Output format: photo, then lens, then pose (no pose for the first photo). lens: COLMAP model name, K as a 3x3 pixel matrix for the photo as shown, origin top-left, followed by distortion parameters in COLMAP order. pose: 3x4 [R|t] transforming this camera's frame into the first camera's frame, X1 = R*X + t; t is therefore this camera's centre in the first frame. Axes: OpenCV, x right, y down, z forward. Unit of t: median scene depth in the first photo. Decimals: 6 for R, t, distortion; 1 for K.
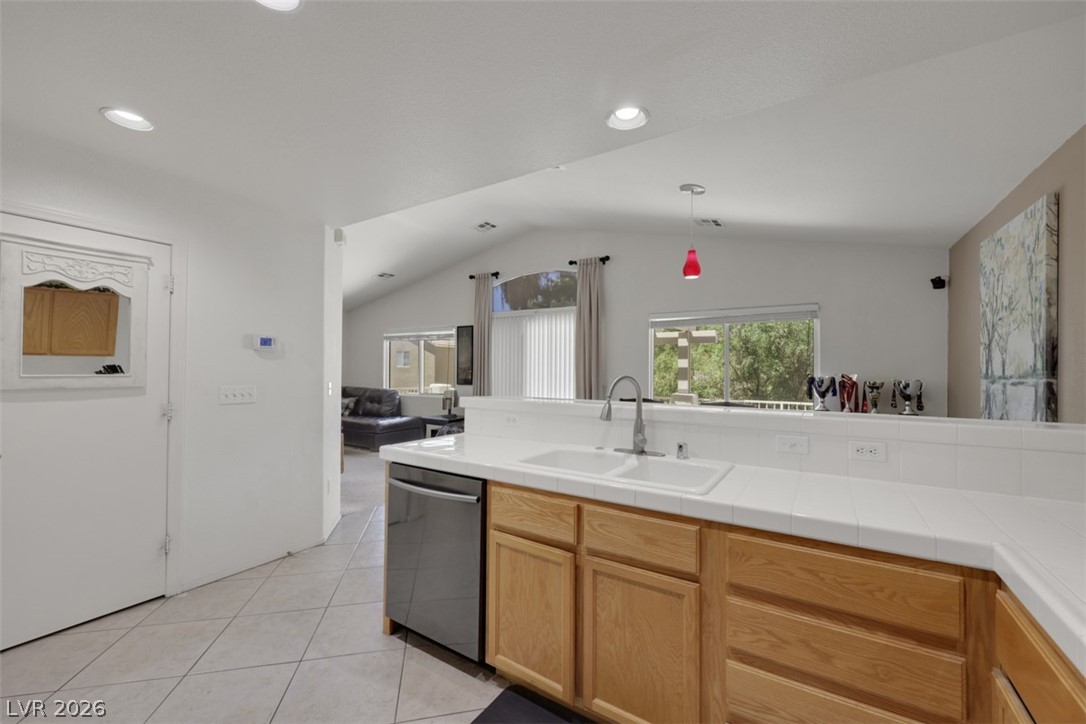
lens RADIAL K [[437.7, 0, 550.2], [0, 437.7, 365.1], [0, 0, 1]] dist [-0.000920, -0.000314]
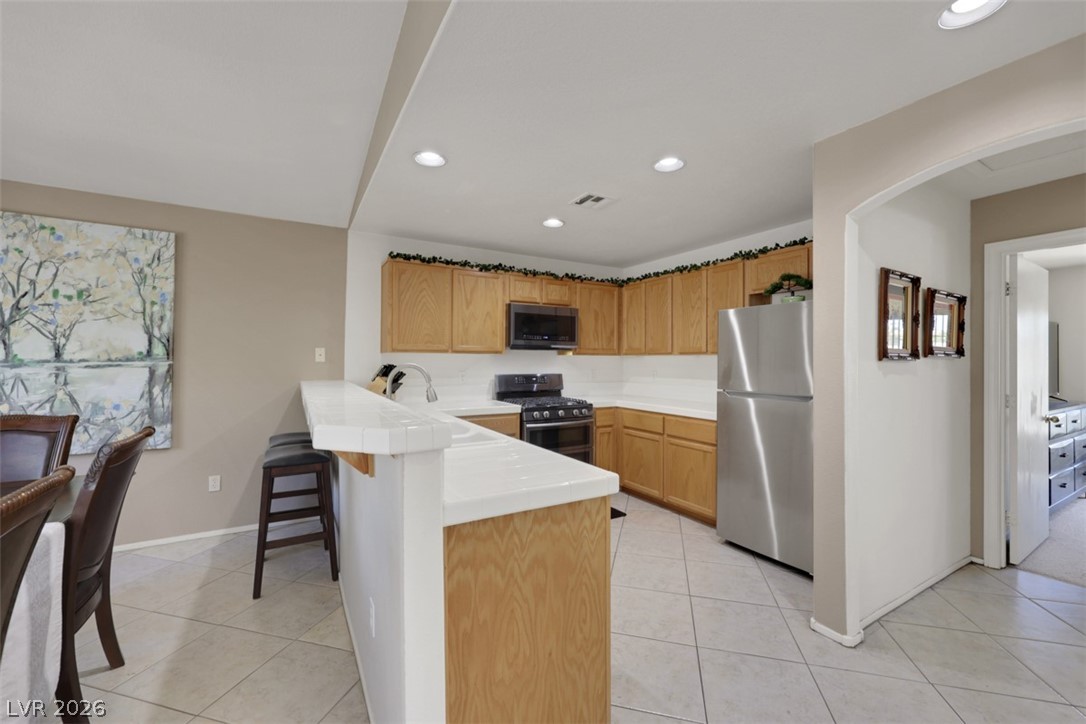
lens RADIAL K [[437.7, 0, 542.1], [0, 437.7, 357.6], [0, 0, 1]] dist [-0.000920, -0.000314]
pose [[-0.881553, -0.010090, 0.471977, -0.463476], [-0.017757, 0.999773, -0.011793, 0.010601], [-0.471751, -0.018777, -0.881532, 1.286786]]
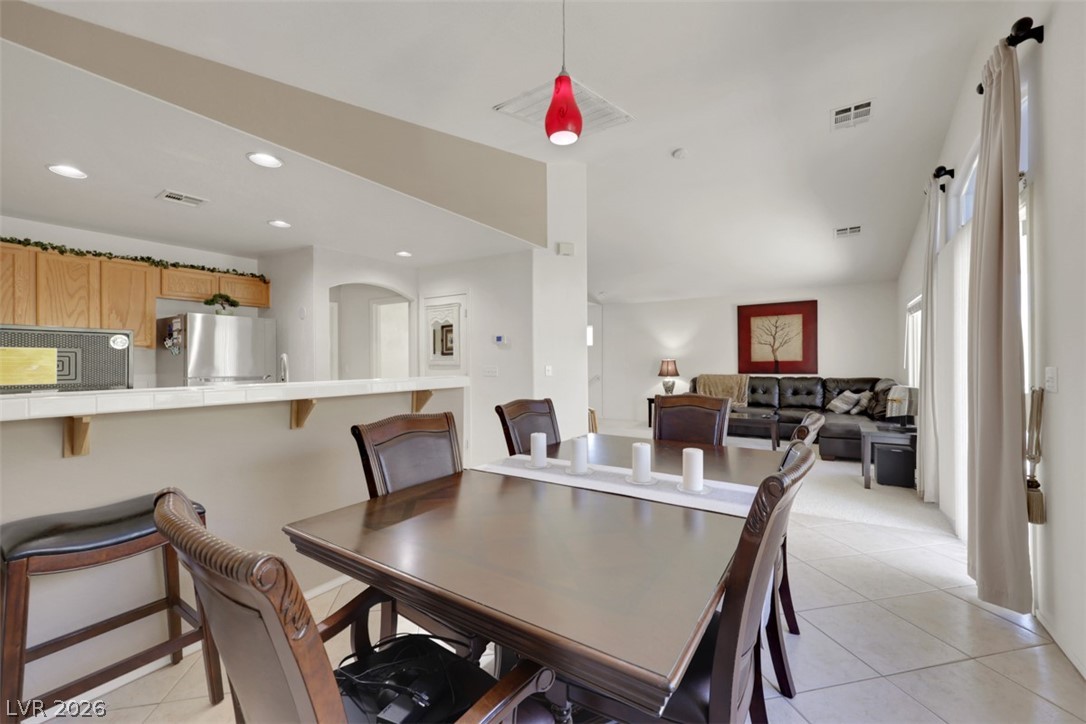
lens RADIAL K [[437.7, 0, 542.9], [0, 437.7, 361.3], [0, 0, 1]] dist [-0.000920, -0.000314]
pose [[-0.036243, -0.005637, -0.999327, 0.957363], [0.013616, 0.999888, -0.006134, 0.041737], [0.999250, -0.013830, -0.036162, 1.229059]]
